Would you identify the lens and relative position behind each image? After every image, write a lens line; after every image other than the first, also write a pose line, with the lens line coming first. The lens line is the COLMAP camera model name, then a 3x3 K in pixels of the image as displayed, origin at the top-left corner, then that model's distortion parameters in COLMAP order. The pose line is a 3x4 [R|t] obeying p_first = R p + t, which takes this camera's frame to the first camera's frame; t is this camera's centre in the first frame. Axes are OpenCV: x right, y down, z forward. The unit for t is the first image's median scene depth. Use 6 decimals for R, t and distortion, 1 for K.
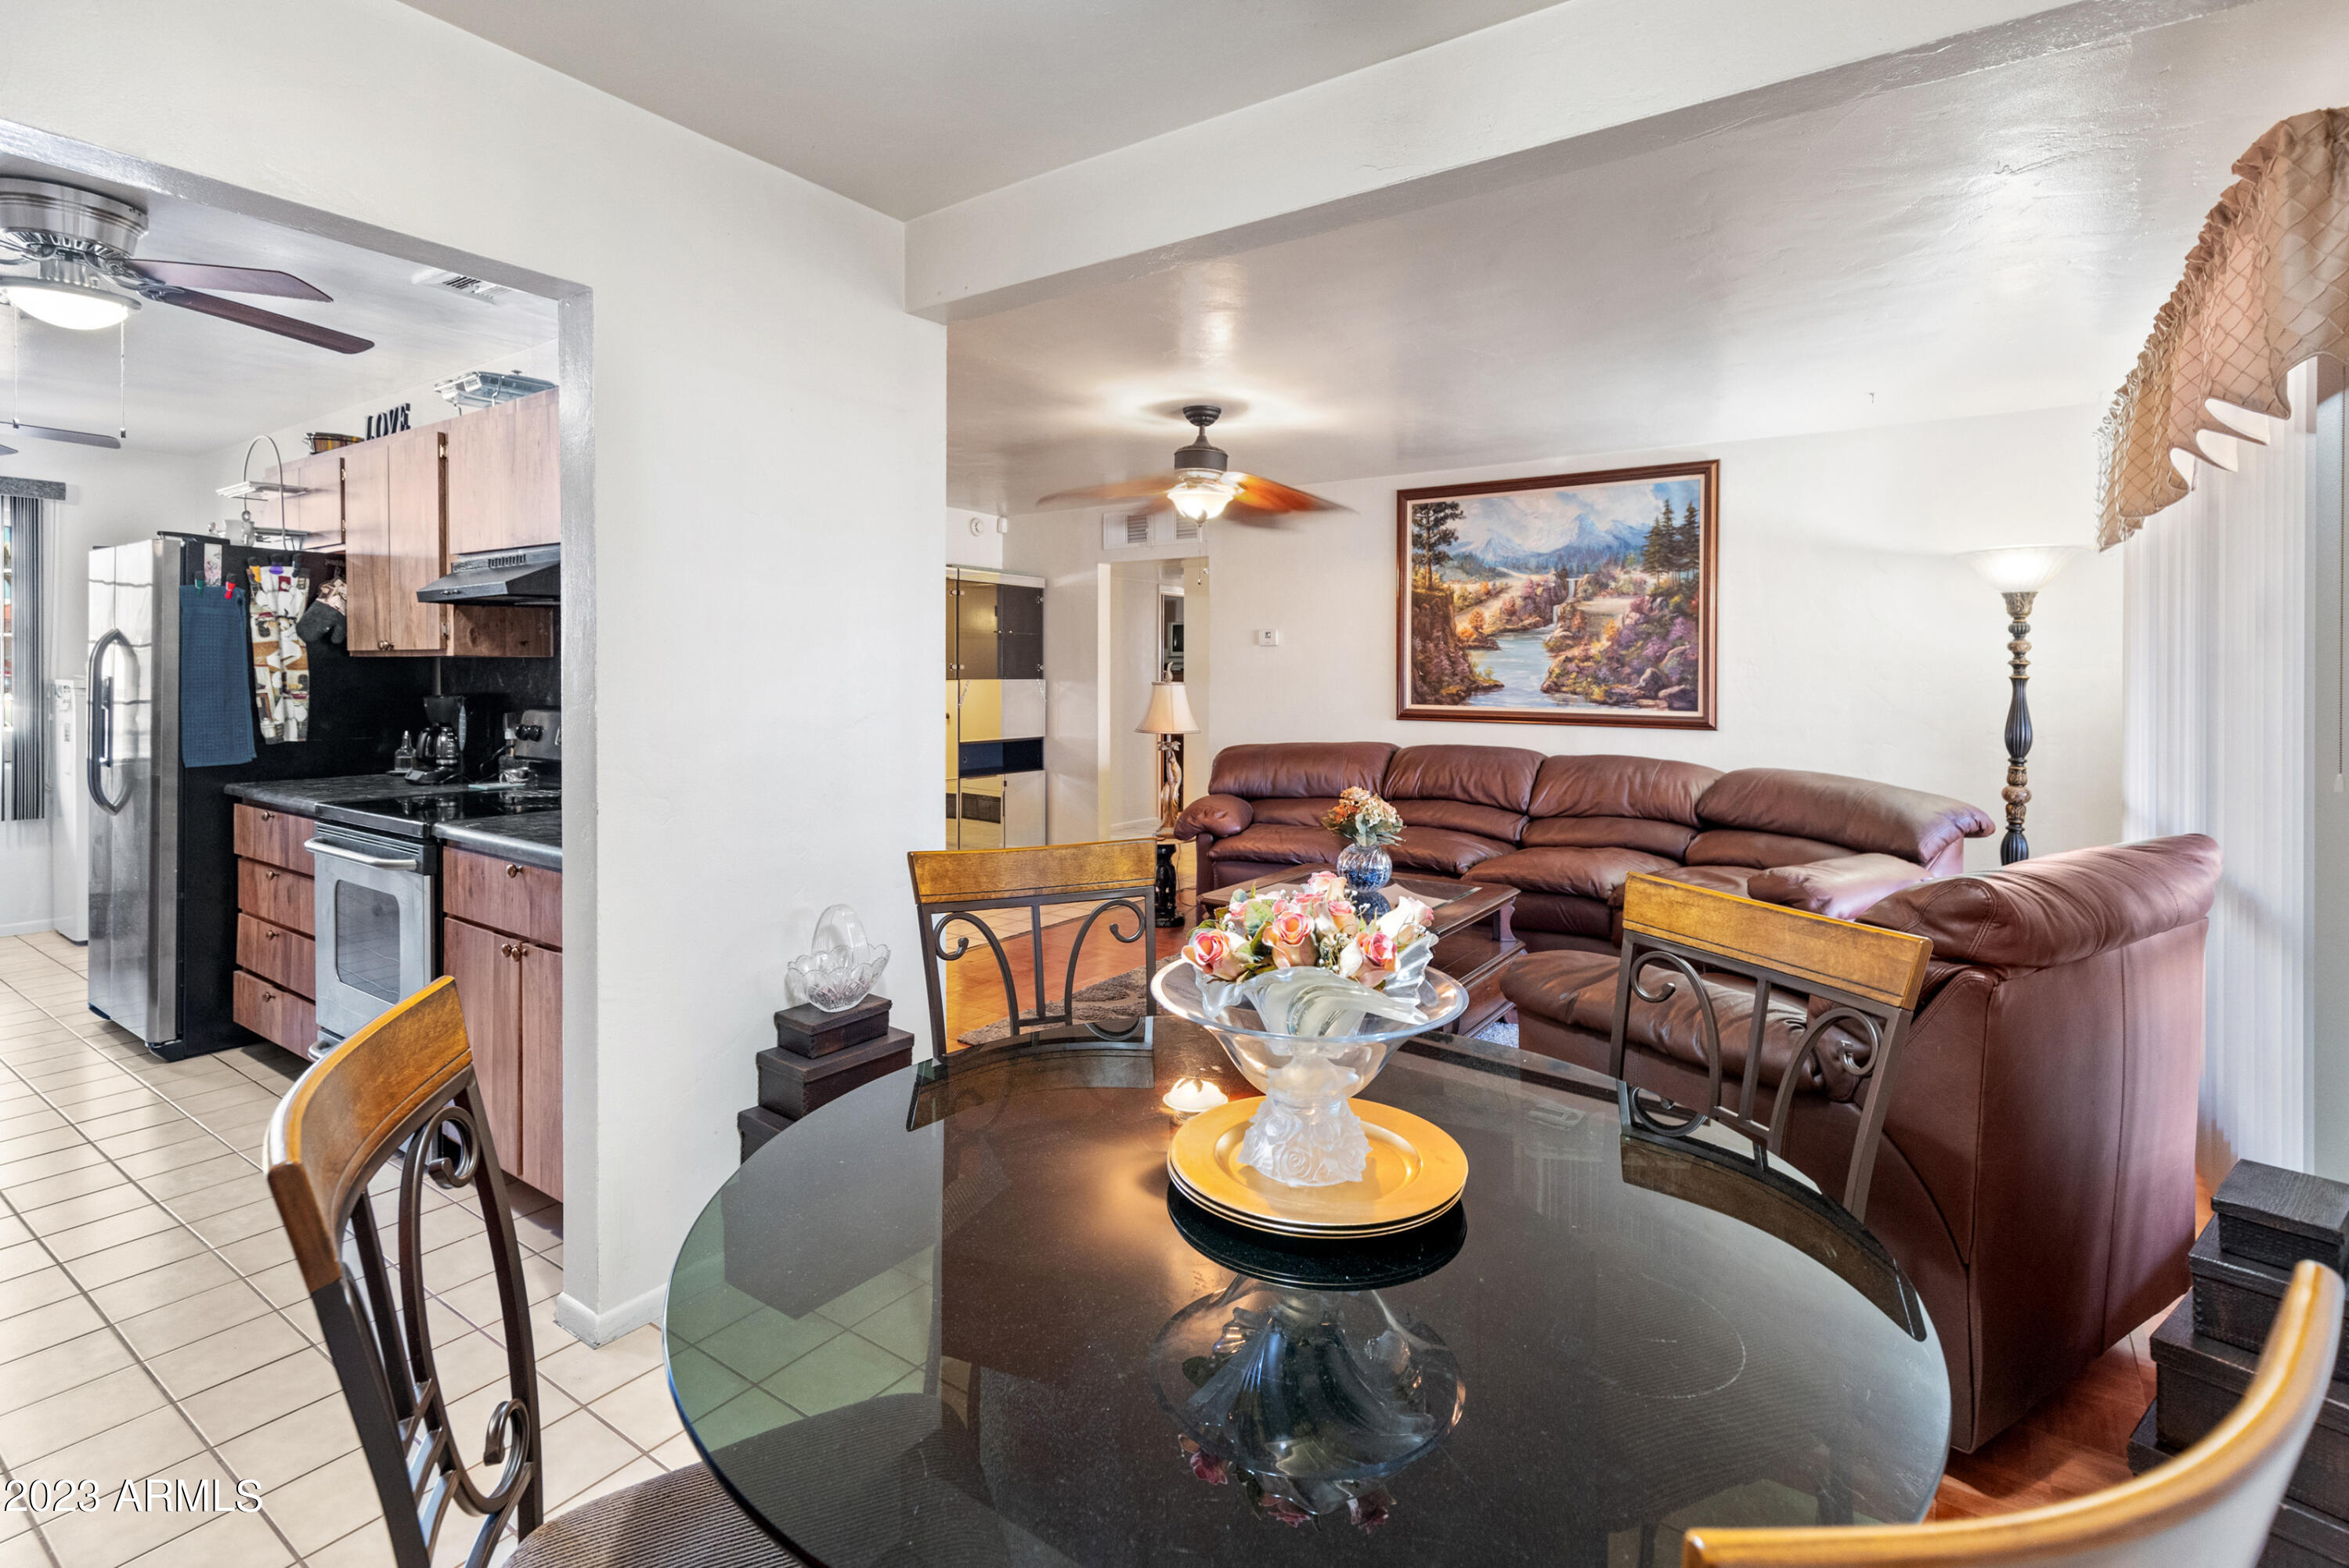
lens RADIAL K [[1113.3, 0, 1181.7], [0, 1113.3, 695.6], [0, 0, 1]] dist [0.008091, 0.000550]
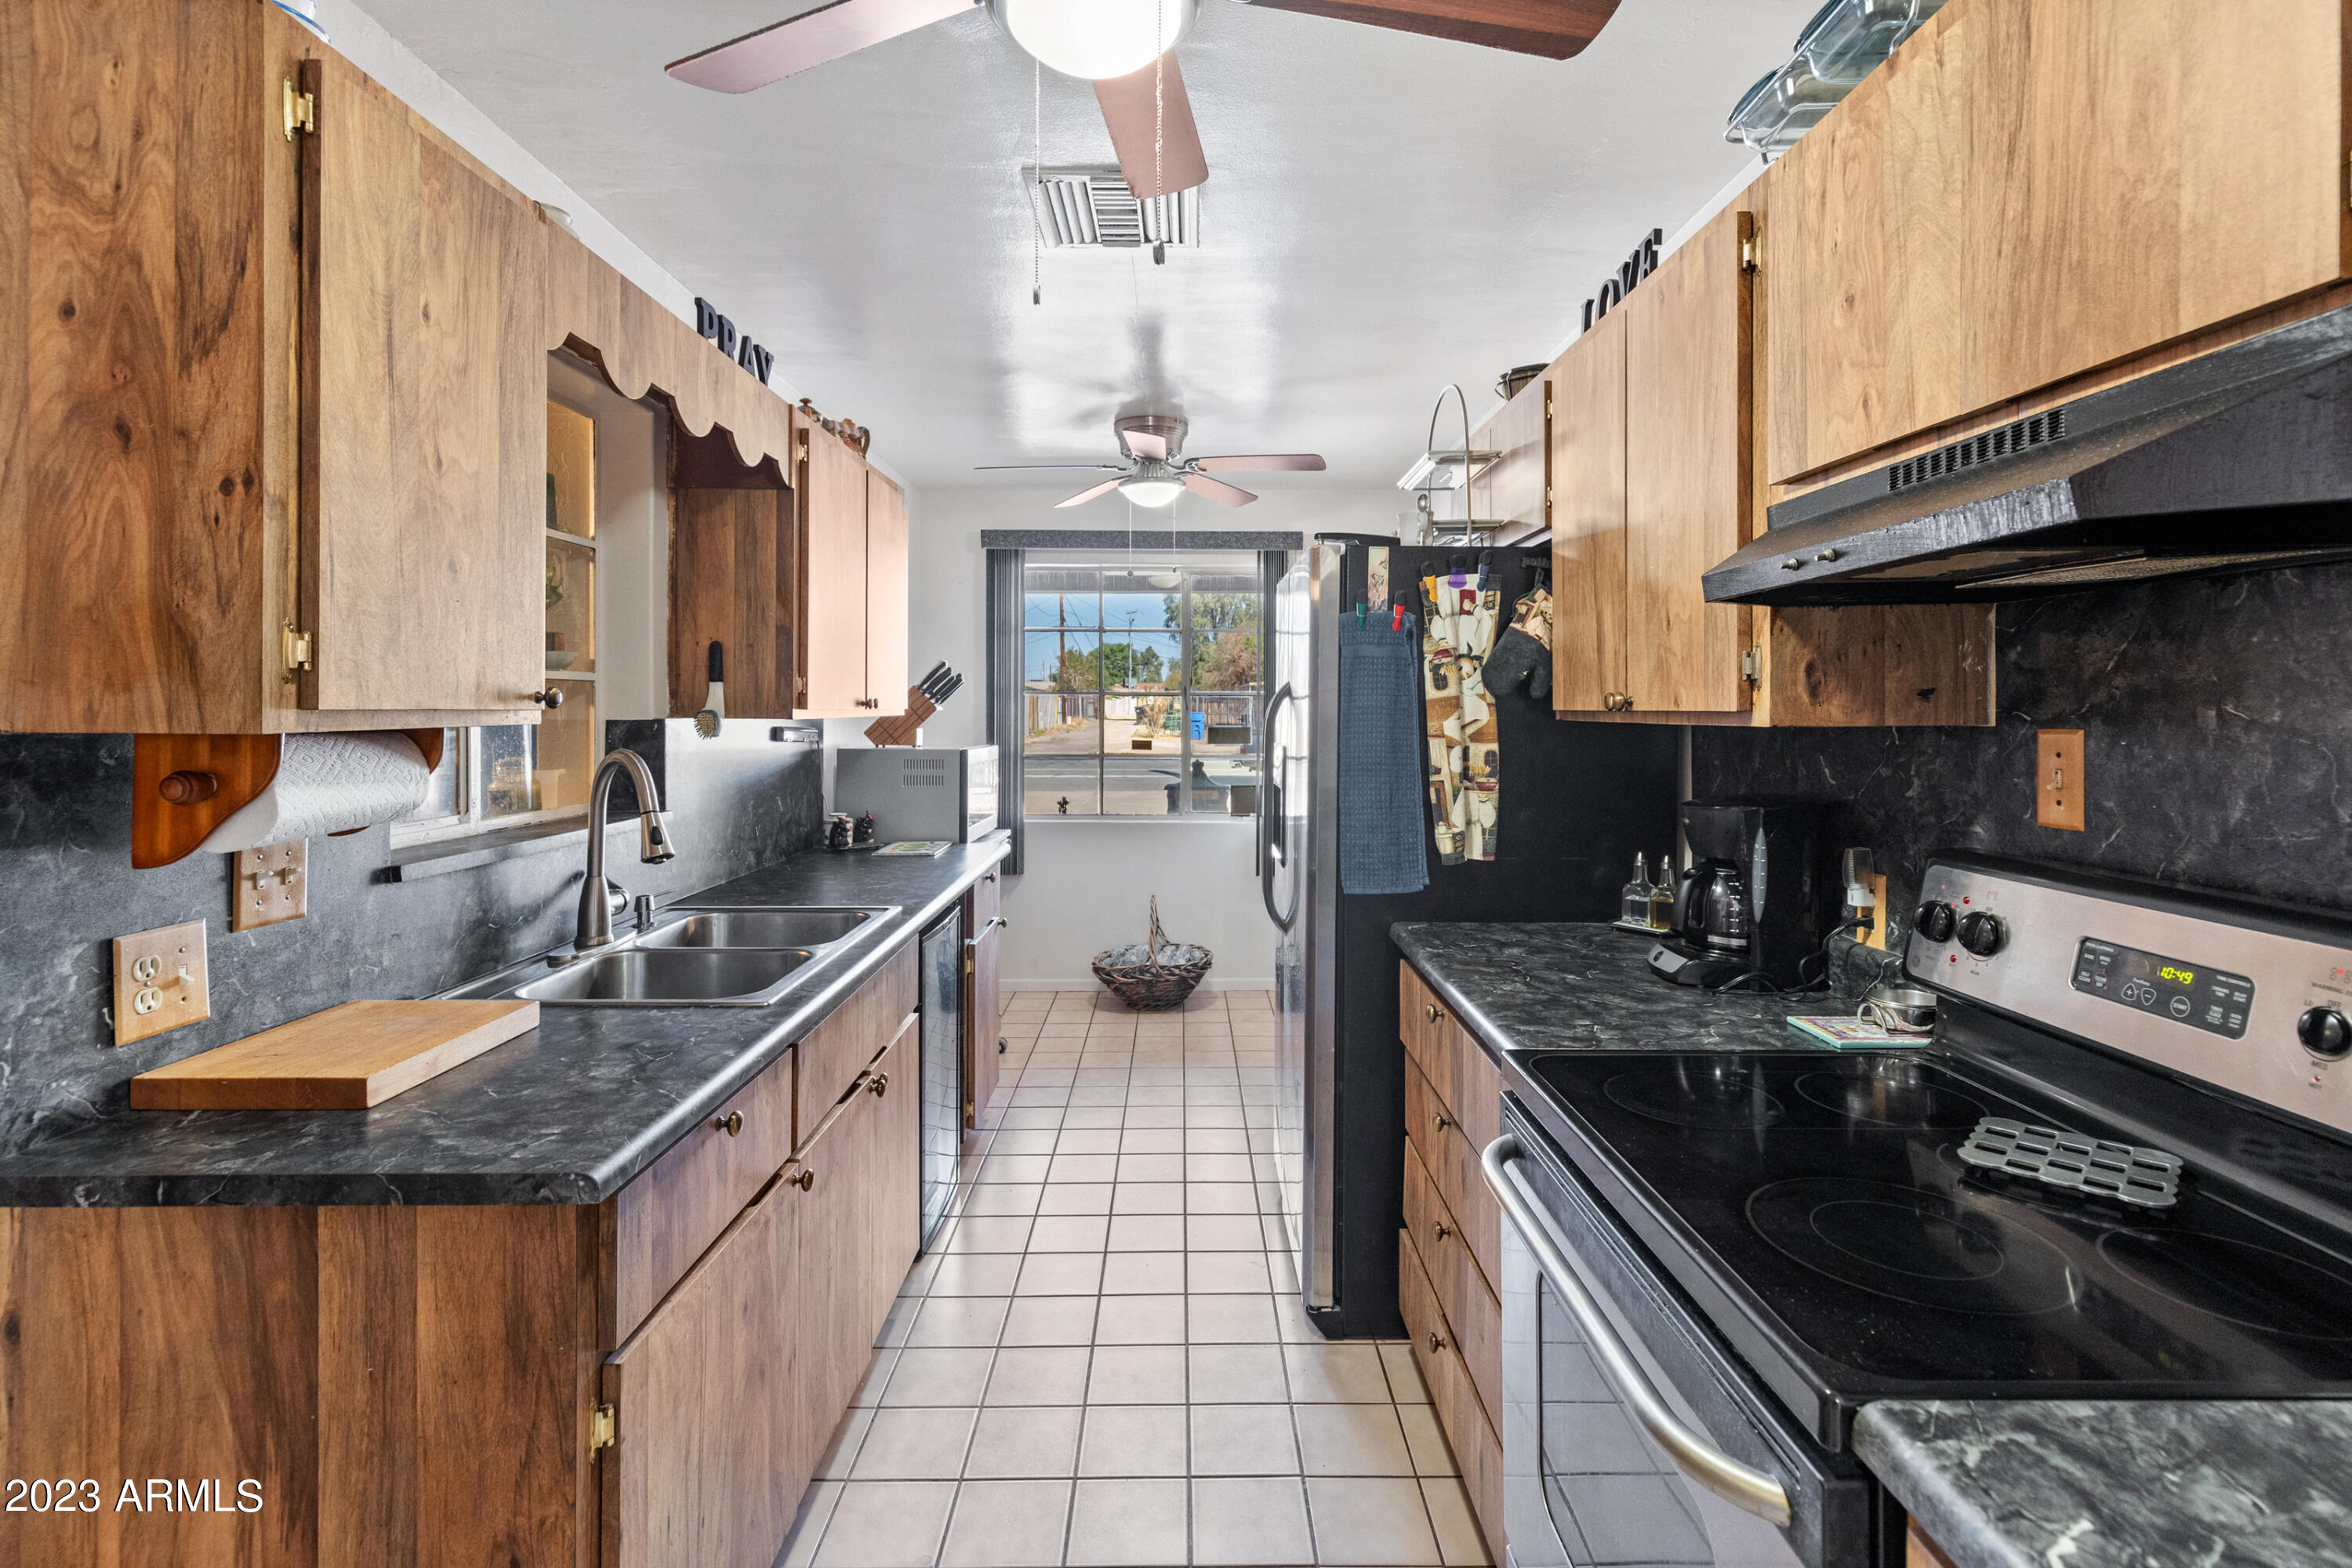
lens RADIAL K [[1114.8, 0, 1183.2], [0, 1114.8, 695.5], [0, 0, 1]] dist [0.008091, 0.000550]
pose [[0.583166, -0.014238, -0.812229, -0.402133], [-0.013992, 0.999522, -0.027567, -0.030274], [0.812233, 0.027441, 0.582688, 0.525882]]
